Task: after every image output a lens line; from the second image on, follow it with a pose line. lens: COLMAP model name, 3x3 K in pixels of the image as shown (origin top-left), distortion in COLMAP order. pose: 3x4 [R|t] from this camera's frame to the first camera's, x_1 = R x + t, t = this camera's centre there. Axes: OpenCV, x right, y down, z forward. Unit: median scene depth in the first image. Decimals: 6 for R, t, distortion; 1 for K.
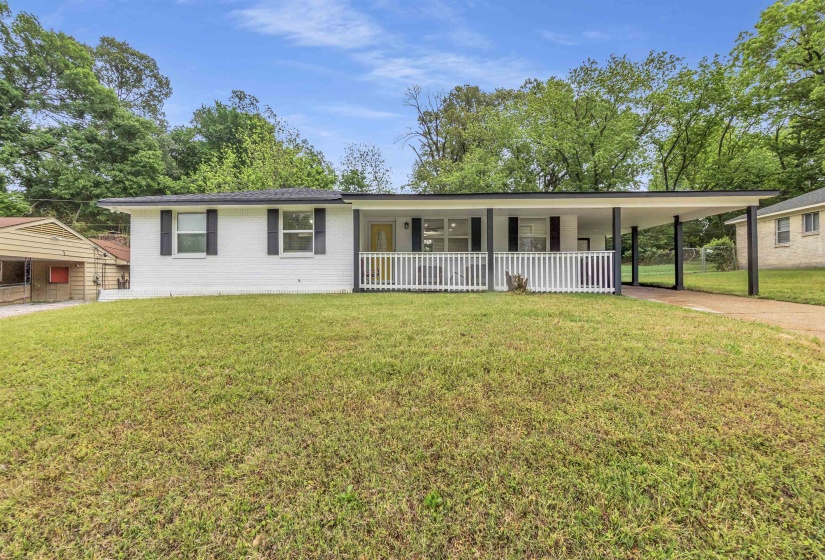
lens RADIAL K [[340.8, 0, 412.5], [0, 340.8, 280.0], [0, 0, 1]] dist [-0.000994, 0.000056]
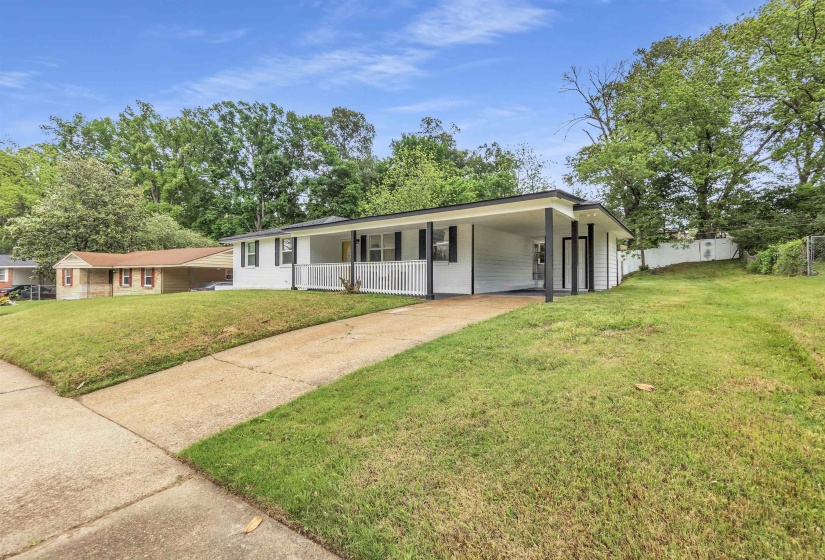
lens RADIAL K [[359.0, 0, 411.1], [0, 359.0, 276.2], [0, 0, 1]] dist [-0.002336, 0.000011]
pose [[0.808635, 0.004223, -0.588295, 0.873301], [-0.014553, 0.999812, -0.012826, -0.009216], [0.588131, 0.018933, 0.808544, -0.010047]]
